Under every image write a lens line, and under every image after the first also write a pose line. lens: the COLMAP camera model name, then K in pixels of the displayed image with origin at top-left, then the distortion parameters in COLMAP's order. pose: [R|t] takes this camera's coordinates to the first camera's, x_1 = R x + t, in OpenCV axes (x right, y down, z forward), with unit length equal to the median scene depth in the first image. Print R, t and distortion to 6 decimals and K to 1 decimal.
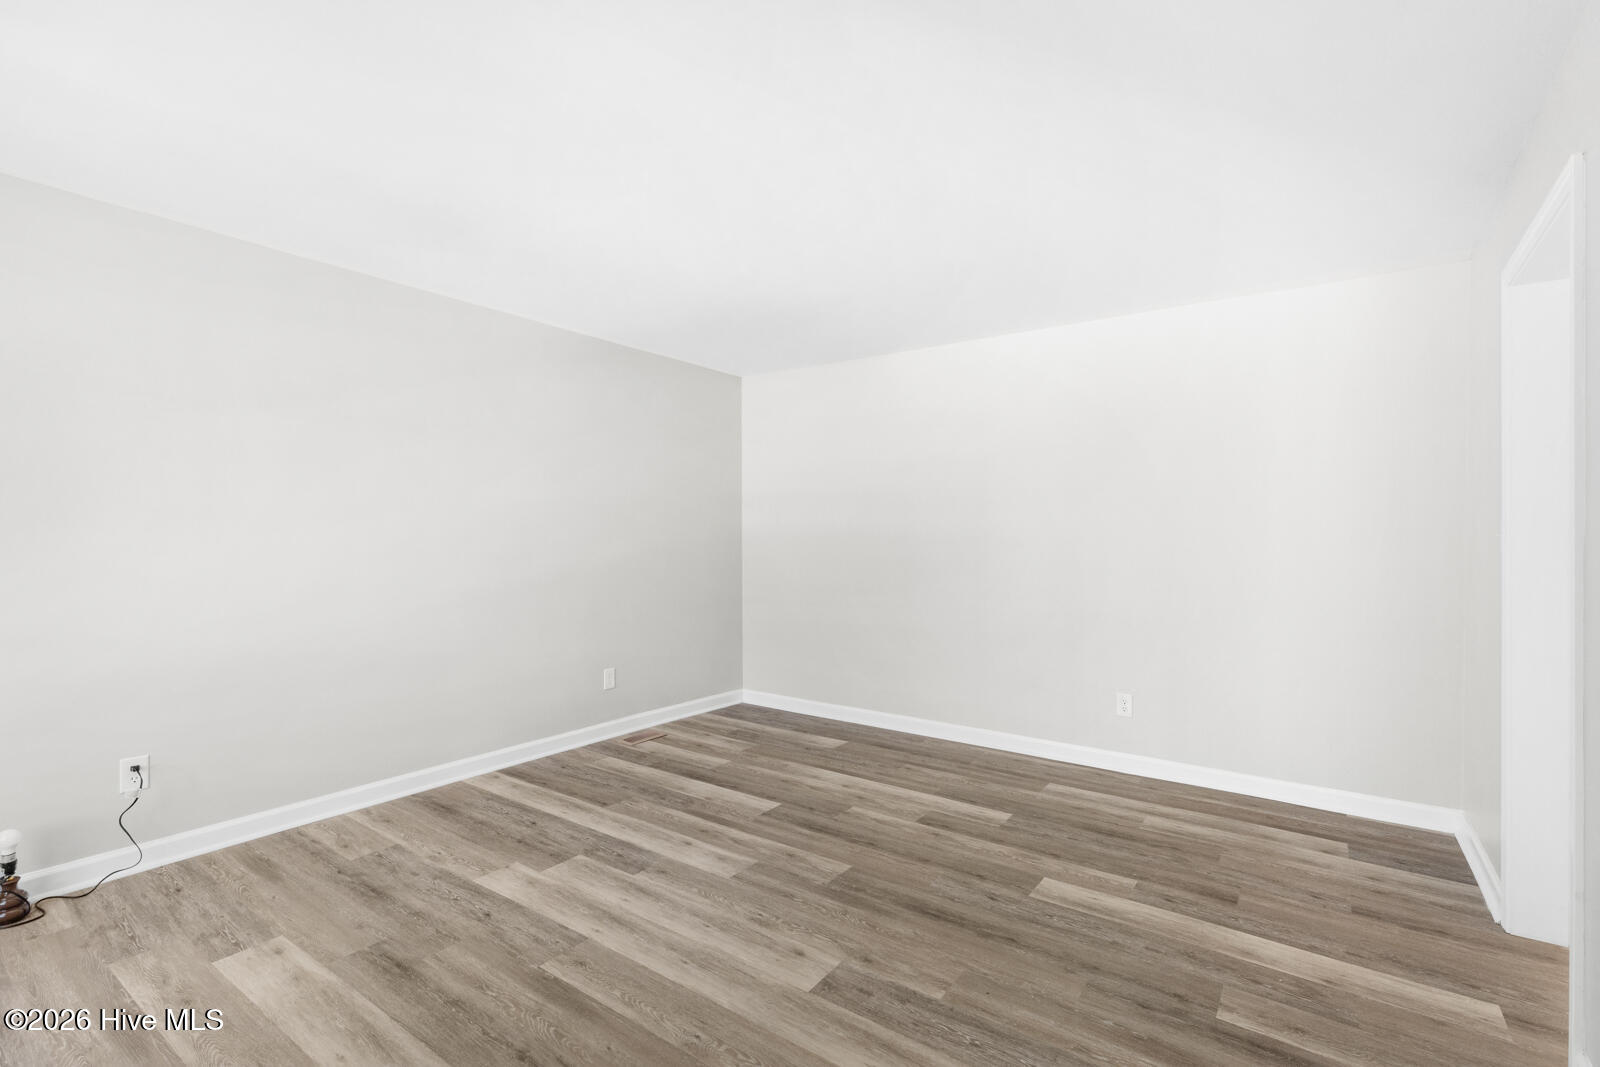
lens RADIAL K [[732.1, 0, 801.3], [0, 732.1, 533.4], [0, 0, 1]] dist [-0.003010, -0.000239]
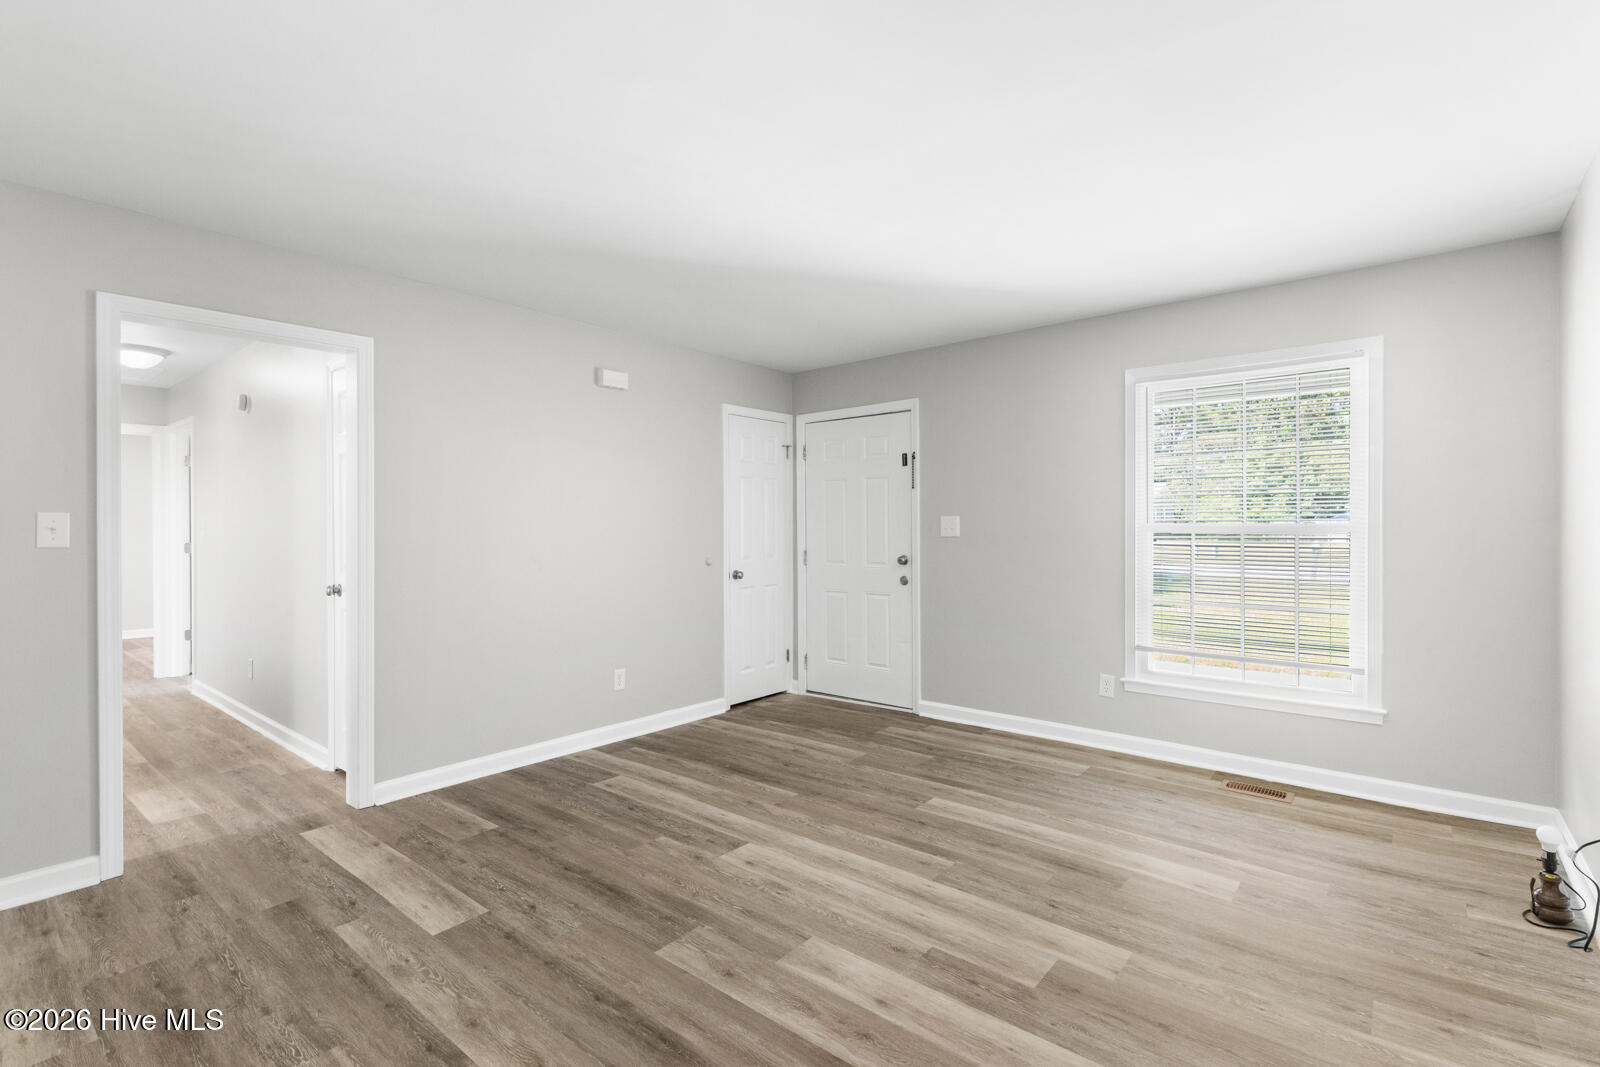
lens RADIAL K [[732.1, 0, 798.8], [0, 732.1, 533.0], [0, 0, 1]] dist [-0.003010, -0.000239]
pose [[-0.997435, 0.000432, 0.071572, -0.154158], [0.000715, 0.999992, 0.003922, 0.012484], [-0.071570, 0.003963, -0.997428, 1.972846]]
